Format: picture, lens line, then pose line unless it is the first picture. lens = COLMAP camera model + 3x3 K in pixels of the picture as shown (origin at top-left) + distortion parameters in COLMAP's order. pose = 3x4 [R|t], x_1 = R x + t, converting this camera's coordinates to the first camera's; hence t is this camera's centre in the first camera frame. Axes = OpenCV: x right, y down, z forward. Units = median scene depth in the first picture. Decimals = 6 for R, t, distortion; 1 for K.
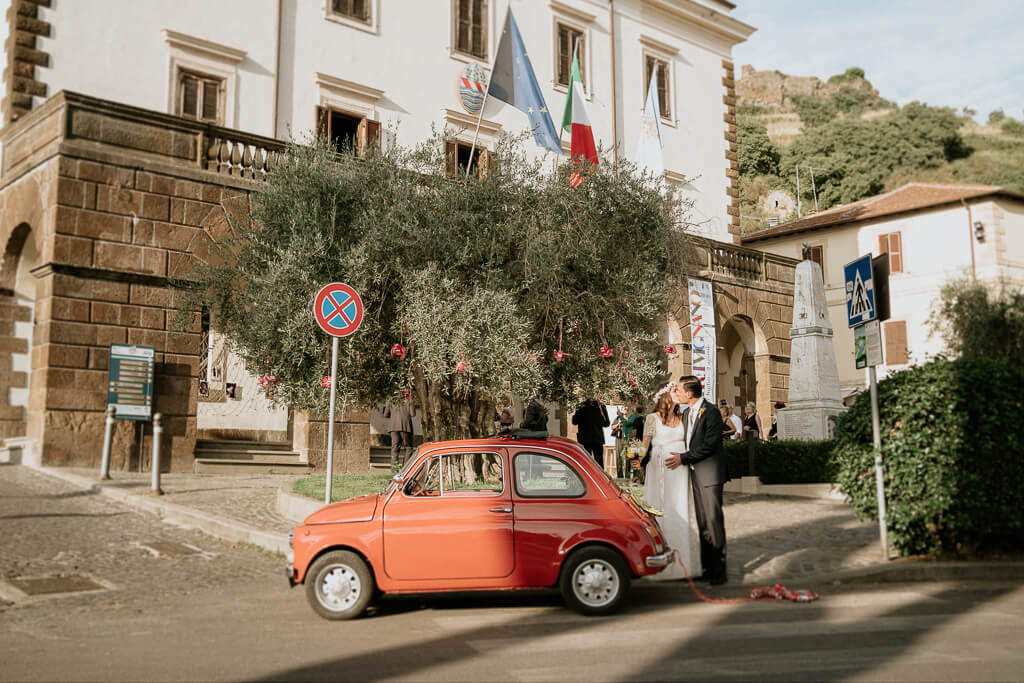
lens RADIAL K [[958.1, 0, 512.0], [0, 958.1, 341.5], [0, 0, 1]] dist [-0.010442, 0.006488]
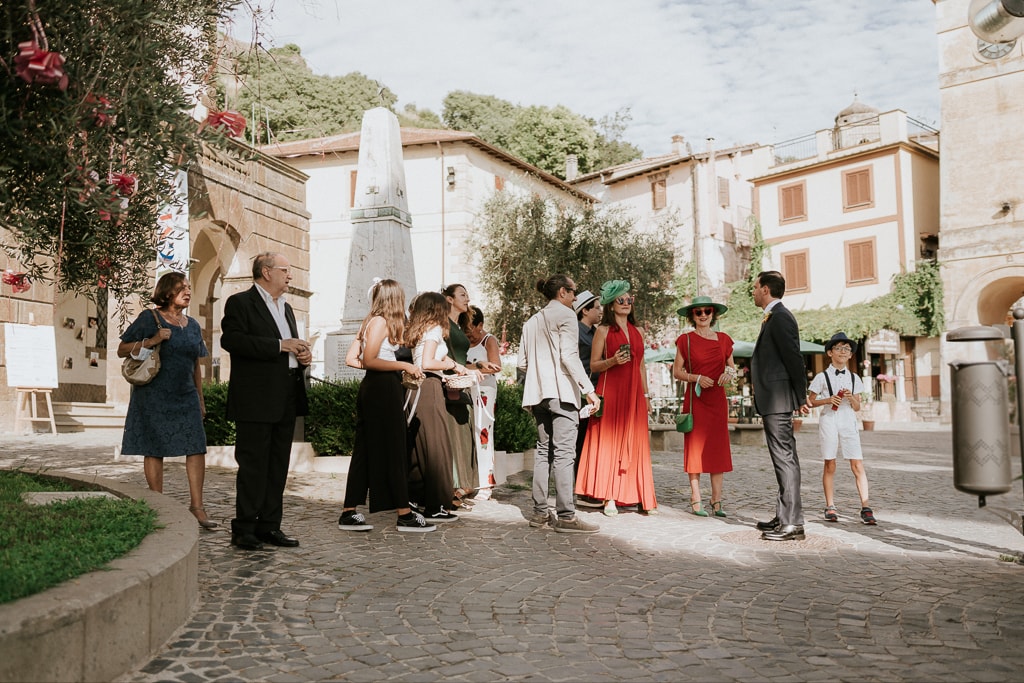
lens RADIAL K [[958.1, 0, 512.0], [0, 958.1, 341.5], [0, 0, 1]] dist [-0.010442, 0.006488]
pose [[0.840414, 0.039214, 0.540524, 0.011682], [-0.070972, 0.996753, 0.038036, 0.013021], [-0.537277, -0.070329, 0.840468, 0.119614]]
